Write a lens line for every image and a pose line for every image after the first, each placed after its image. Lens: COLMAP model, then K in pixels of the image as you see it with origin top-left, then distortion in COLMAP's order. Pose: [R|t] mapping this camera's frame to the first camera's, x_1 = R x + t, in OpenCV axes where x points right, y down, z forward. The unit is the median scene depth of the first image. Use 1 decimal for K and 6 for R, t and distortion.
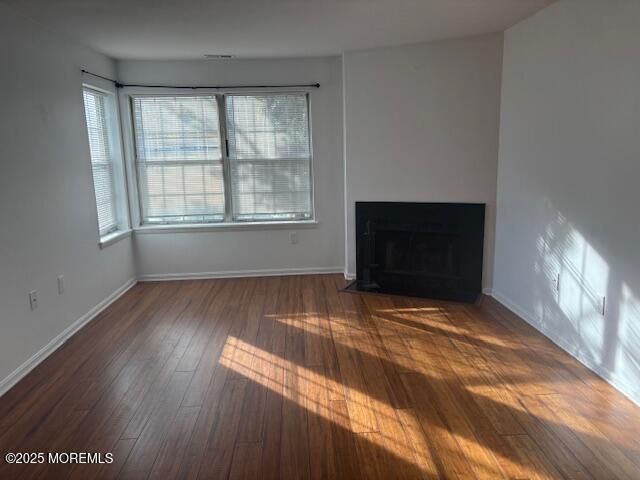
lens RADIAL K [[478.8, 0, 320.0], [0, 478.8, 240.0], [0, 0, 1]] dist [0.011861, -0.002507]
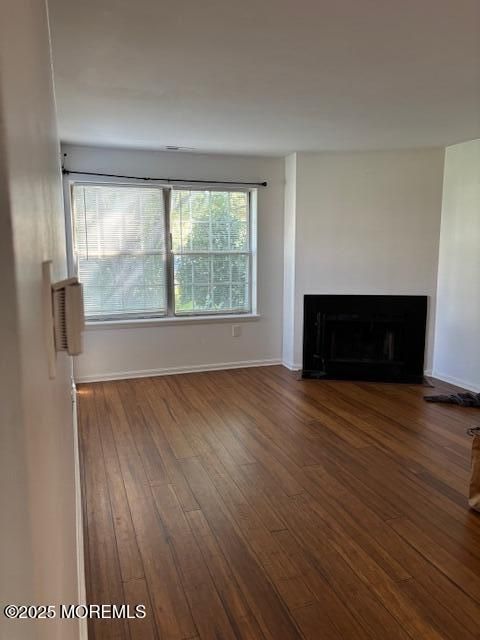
lens RADIAL K [[478.8, 0, 240.0], [0, 478.8, 320.0], [0, 0, 1]] dist [0.011861, -0.002507]
pose [[0.961307, -0.019389, 0.274796, -0.404721], [0.029455, 0.999036, -0.032553, 0.005325], [-0.273900, 0.039388, 0.960951, 0.029717]]
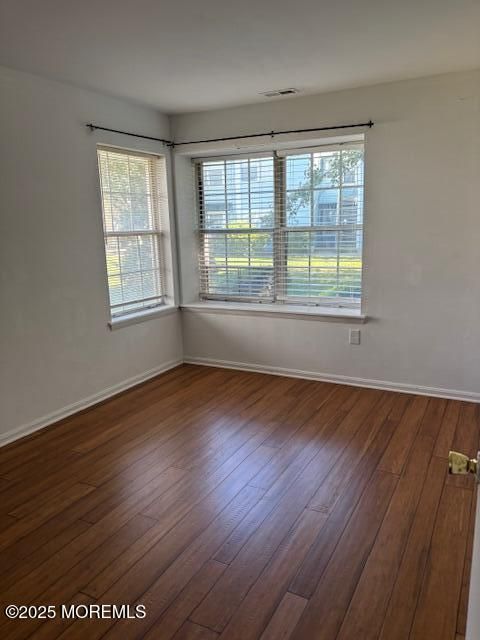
lens RADIAL K [[478.8, 0, 240.0], [0, 478.8, 320.0], [0, 0, 1]] dist [0.011861, -0.002507]
pose [[0.853023, 0.106921, -0.510802, 0.188814], [-0.091472, 0.994267, 0.055365, -0.069045], [0.513794, -0.000503, 0.857914, 0.348184]]
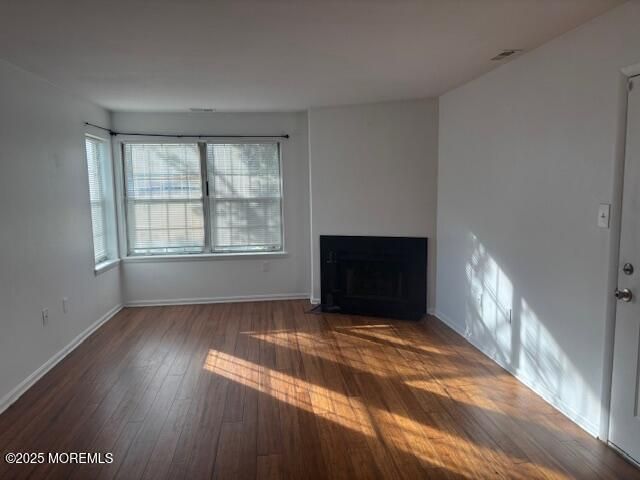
lens RADIAL K [[478.8, 0, 320.0], [0, 478.8, 240.0], [0, 0, 1]] dist [0.011861, -0.002507]
pose [[0.997873, 0.003460, 0.065093, -0.000388], [0.001370, 0.997256, -0.074020, 0.018662], [-0.065170, 0.073952, 0.995130, -0.173038]]
